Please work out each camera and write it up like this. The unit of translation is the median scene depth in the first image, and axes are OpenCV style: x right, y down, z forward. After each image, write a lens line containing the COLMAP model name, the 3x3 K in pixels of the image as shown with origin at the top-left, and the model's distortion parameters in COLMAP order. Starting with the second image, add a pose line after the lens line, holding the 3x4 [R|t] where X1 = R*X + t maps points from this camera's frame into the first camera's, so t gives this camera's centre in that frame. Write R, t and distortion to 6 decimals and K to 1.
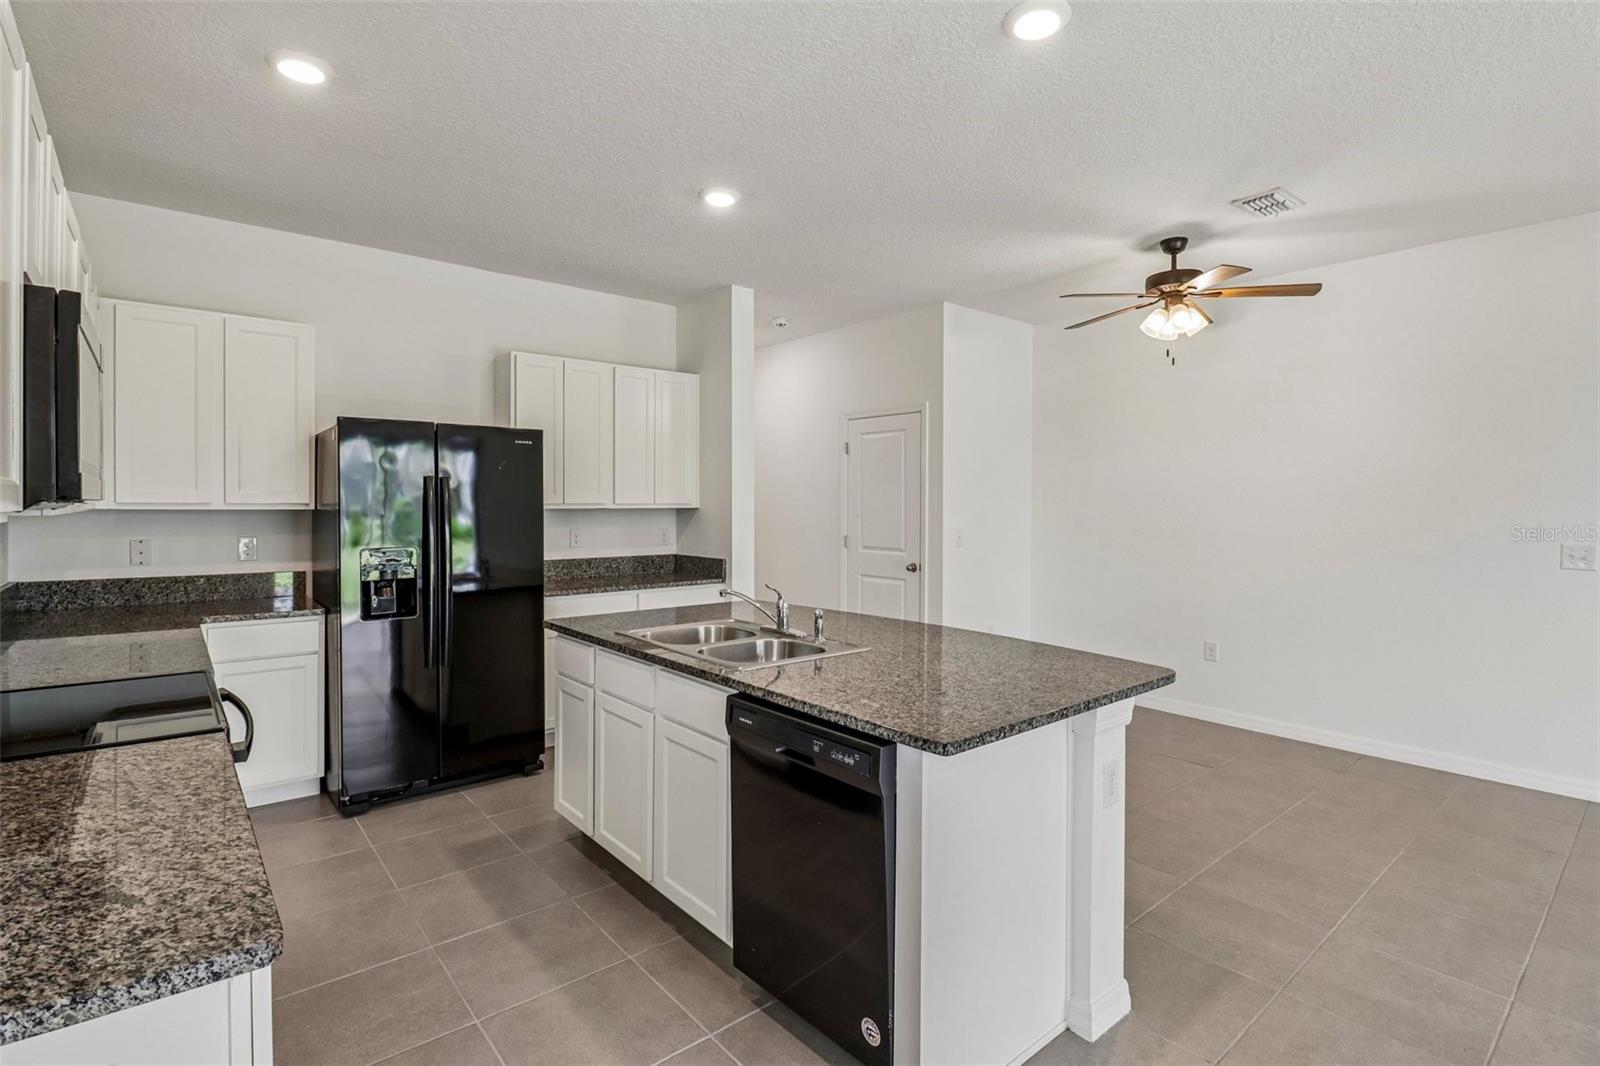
lens RADIAL K [[761.9, 0, 812.2], [0, 761.9, 511.7], [0, 0, 1]] dist [0.024601, -0.016720]
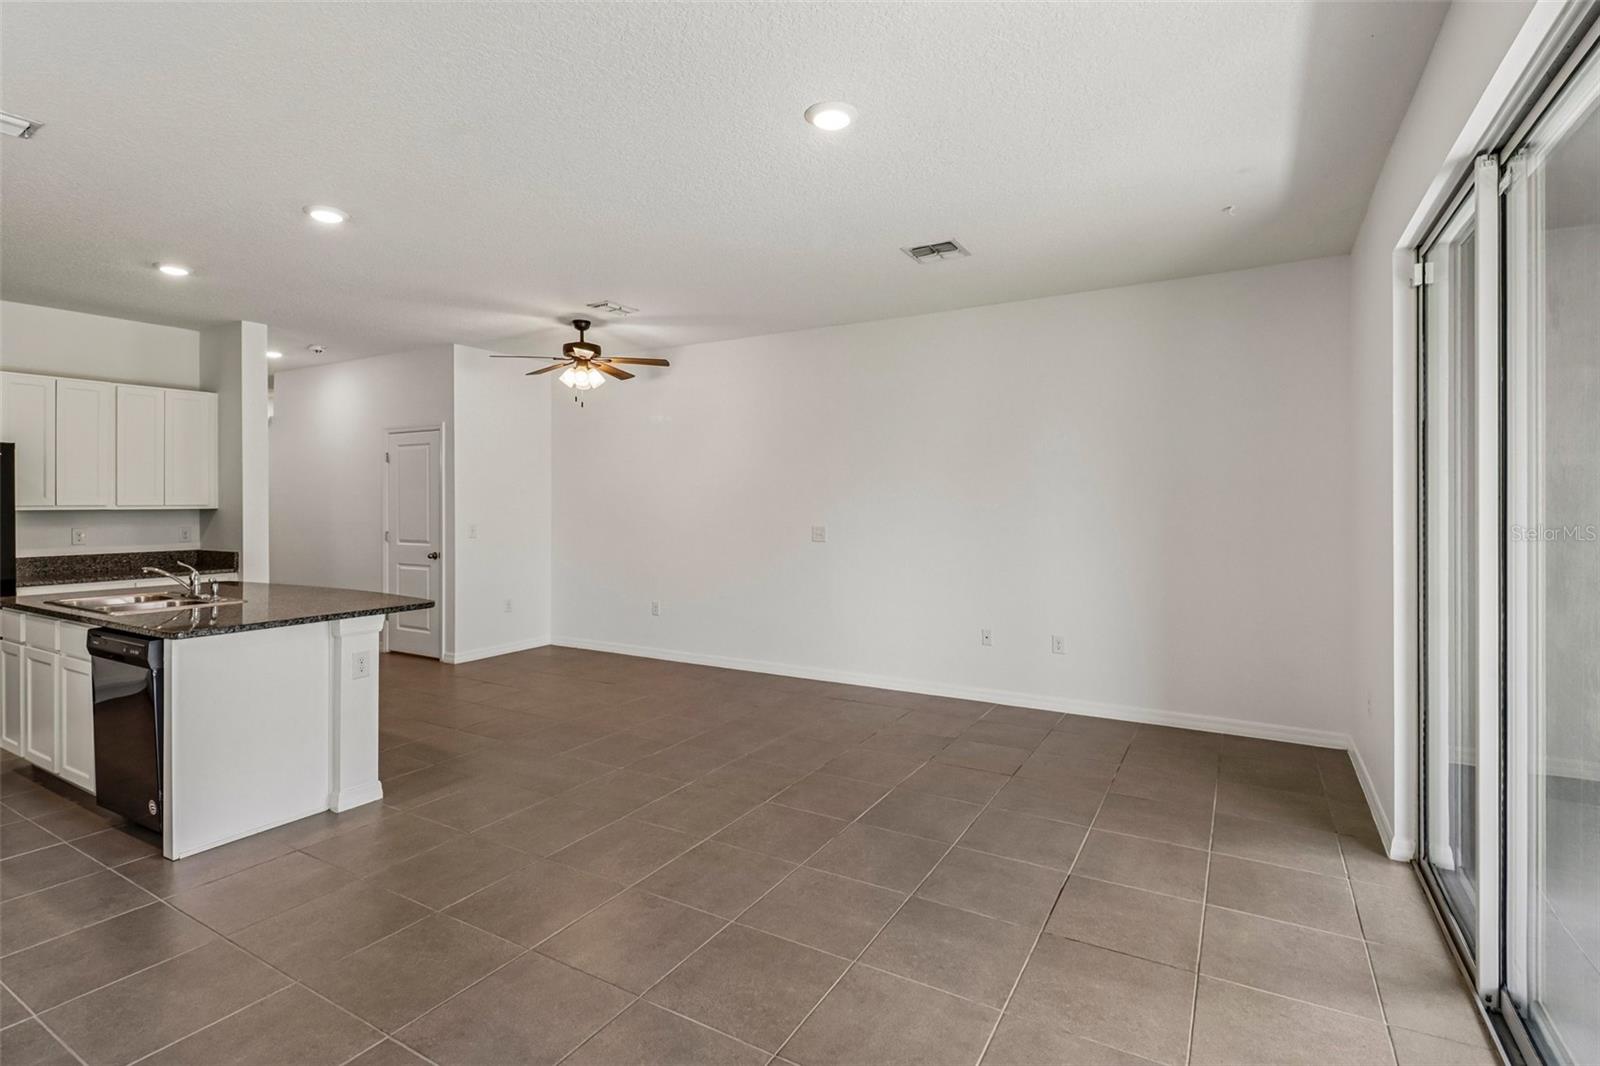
lens RADIAL K [[750.7, 0, 802.6], [0, 750.7, 499.9], [0, 0, 1]] dist [0.015803, -0.016815]
pose [[0.940210, -0.004004, 0.340572, 0.322433], [0.009592, 0.999846, -0.014725, 0.007652], [-0.340461, 0.017111, 0.940103, -0.405145]]
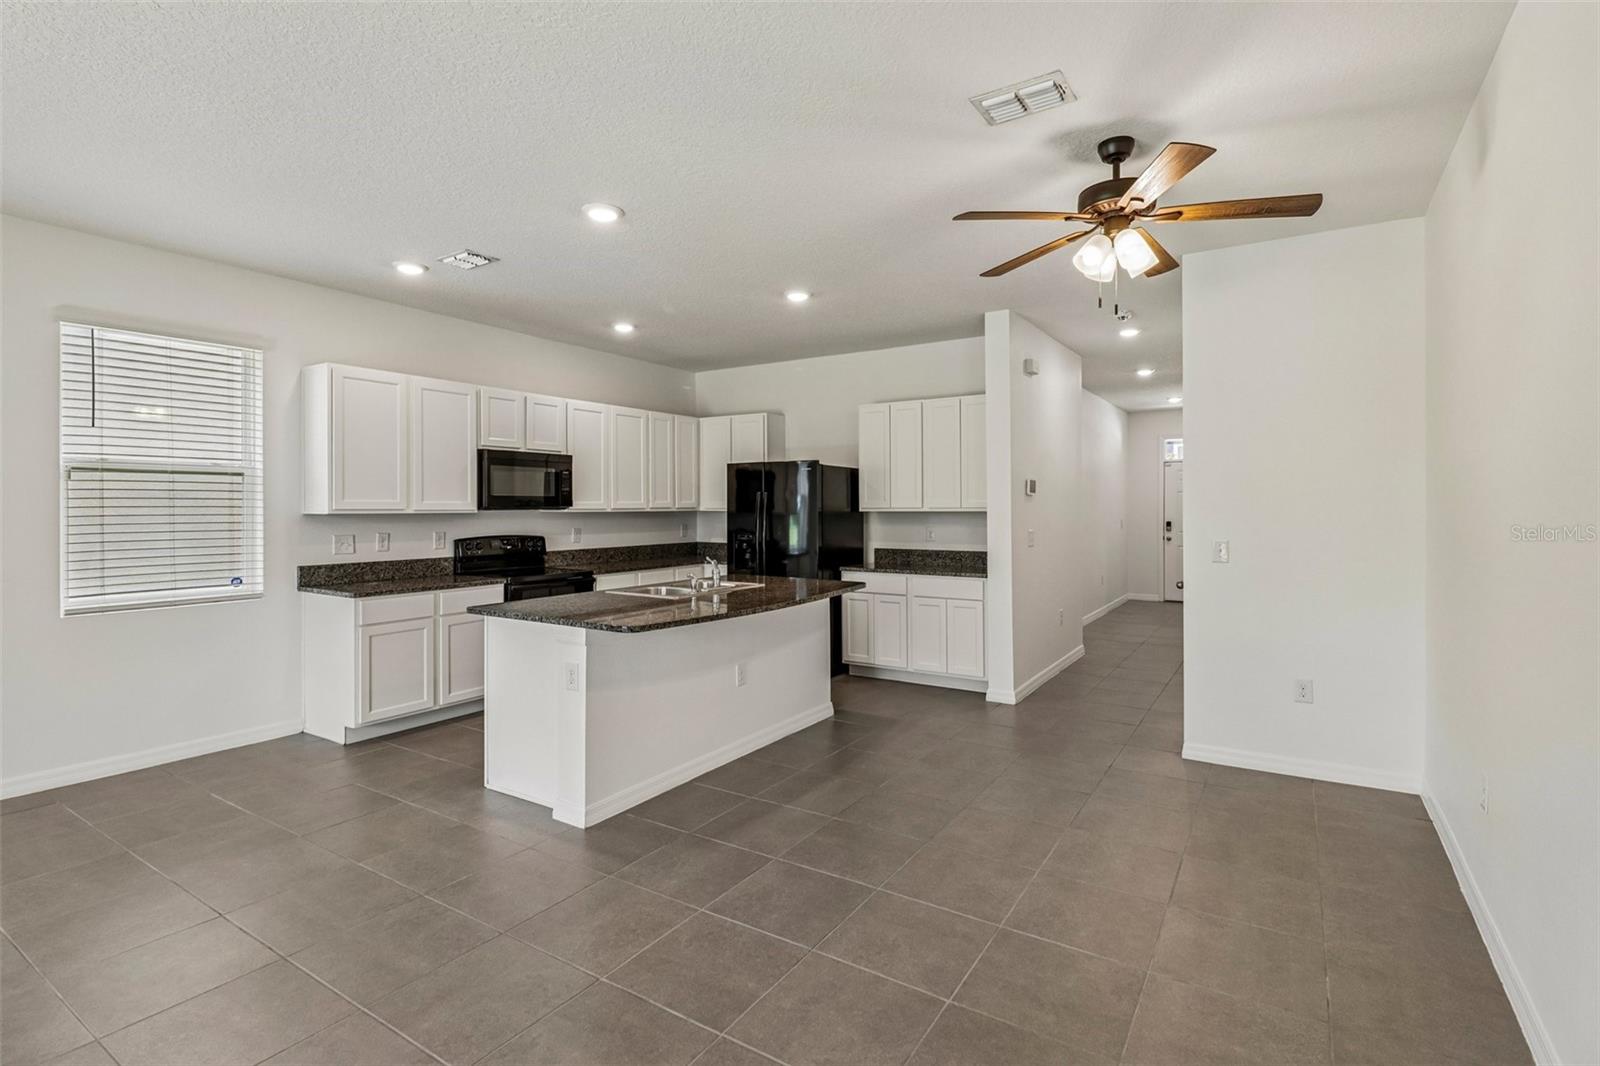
lens RADIAL K [[761.9, 0, 812.2], [0, 761.9, 511.7], [0, 0, 1]] dist [0.024601, -0.016720]
pose [[0.294633, 0.002265, -0.955608, 0.914123], [-0.009610, 0.999954, -0.000593, -0.000557], [0.955562, 0.009358, 0.294642, 0.440300]]
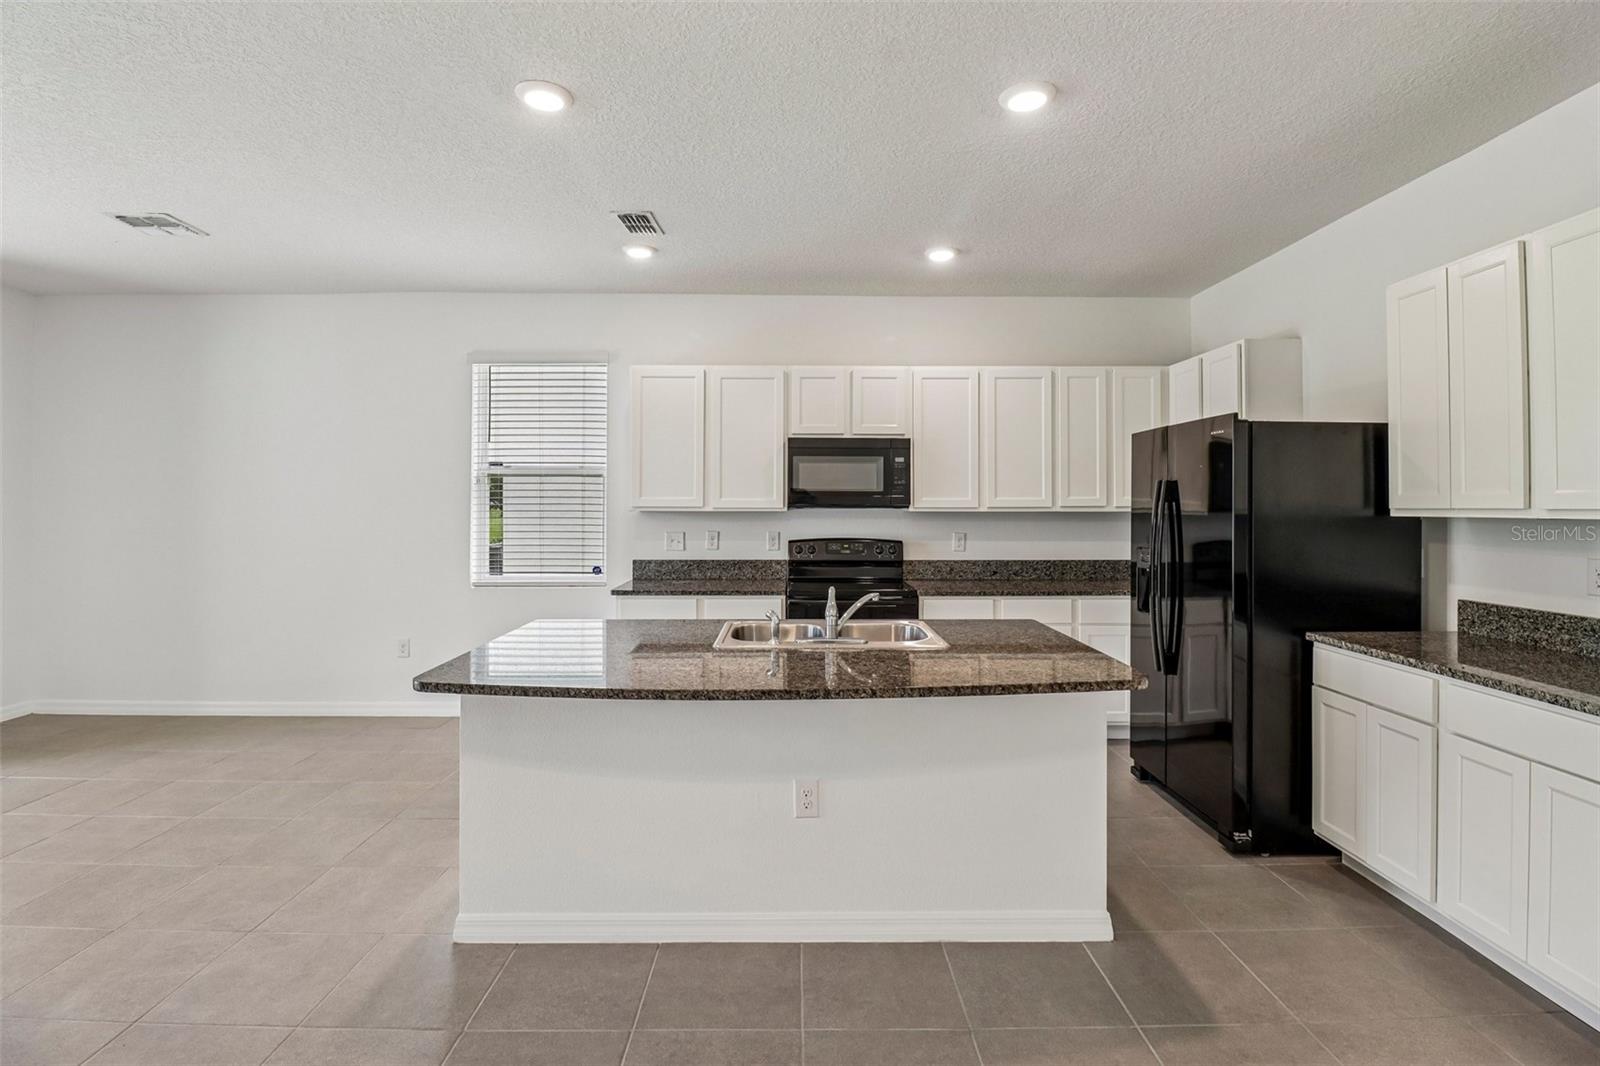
lens RADIAL K [[759.1, 0, 802.3], [0, 759.1, 504.0], [0, 0, 1]] dist [-0.002127, -0.010561]
pose [[-0.640873, -0.004164, -0.767635, 0.429600], [-0.012898, 0.999903, 0.005343, -0.010024], [0.767538, 0.013325, -0.640865, 0.947617]]
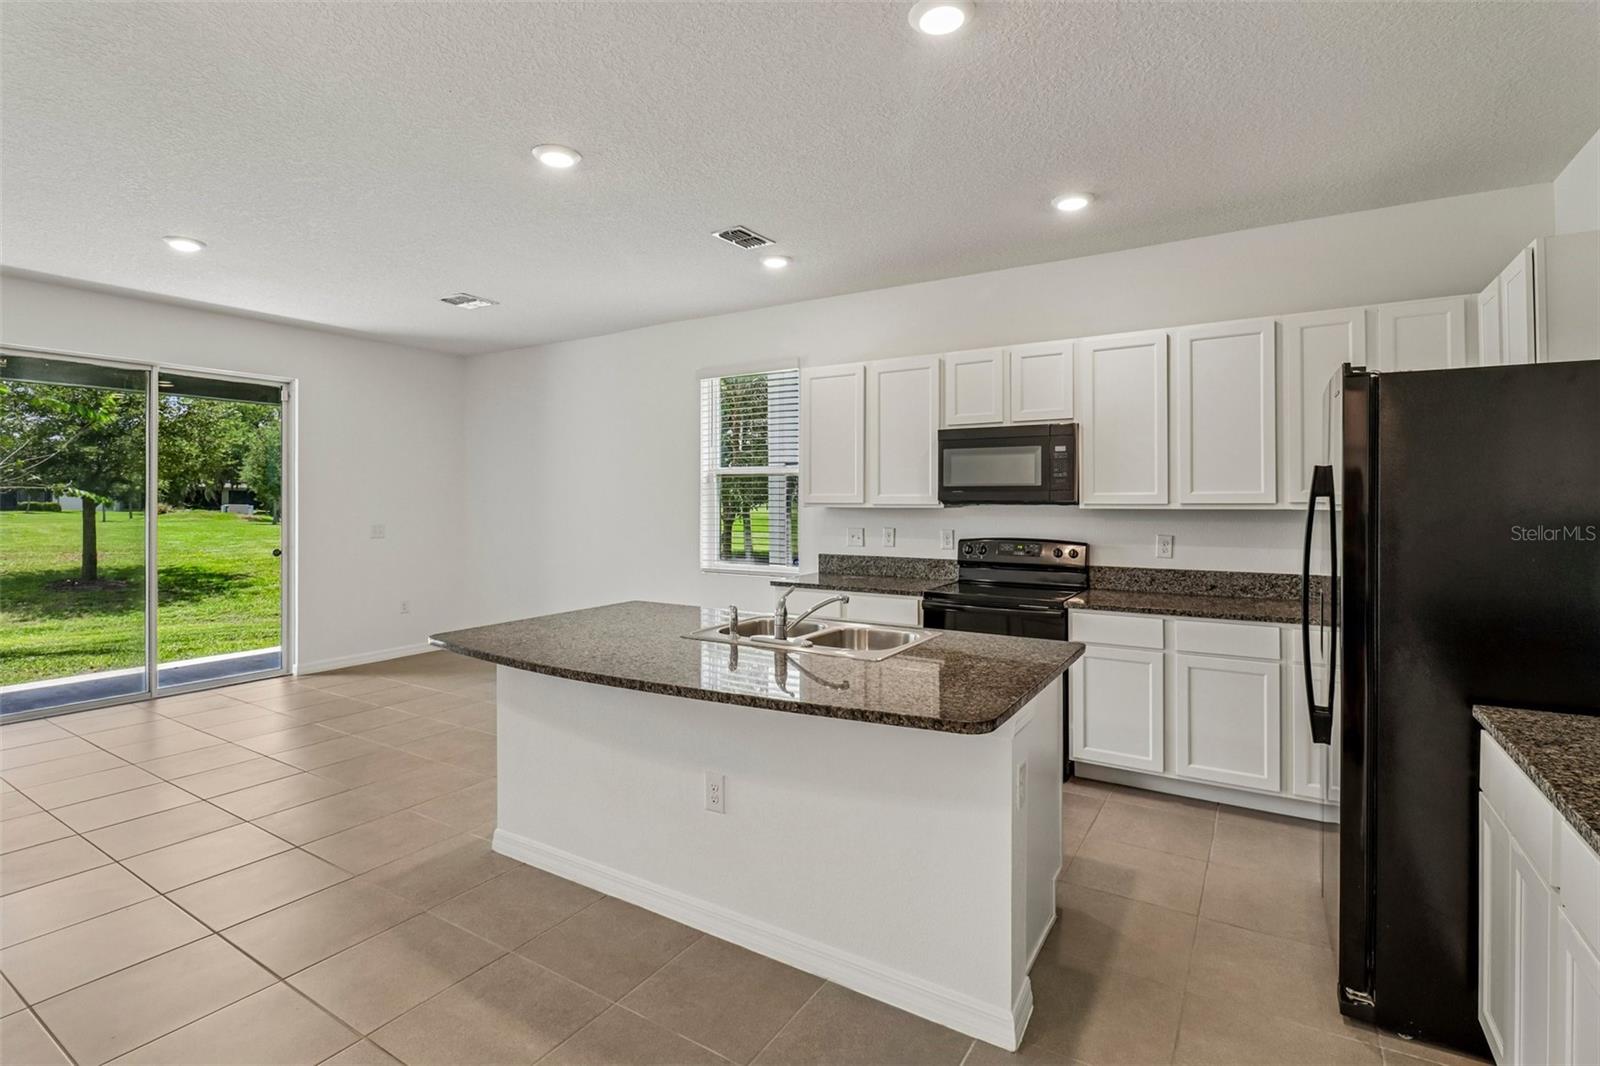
lens RADIAL K [[765.7, 0, 806.2], [0, 765.7, 504.7], [0, 0, 1]] dist [0.009786, -0.016309]
pose [[-0.953743, -0.000287, -0.300623, 0.125702], [-0.005841, 0.999828, 0.017575, -0.014488], [0.300566, 0.018518, -0.953581, 1.141370]]
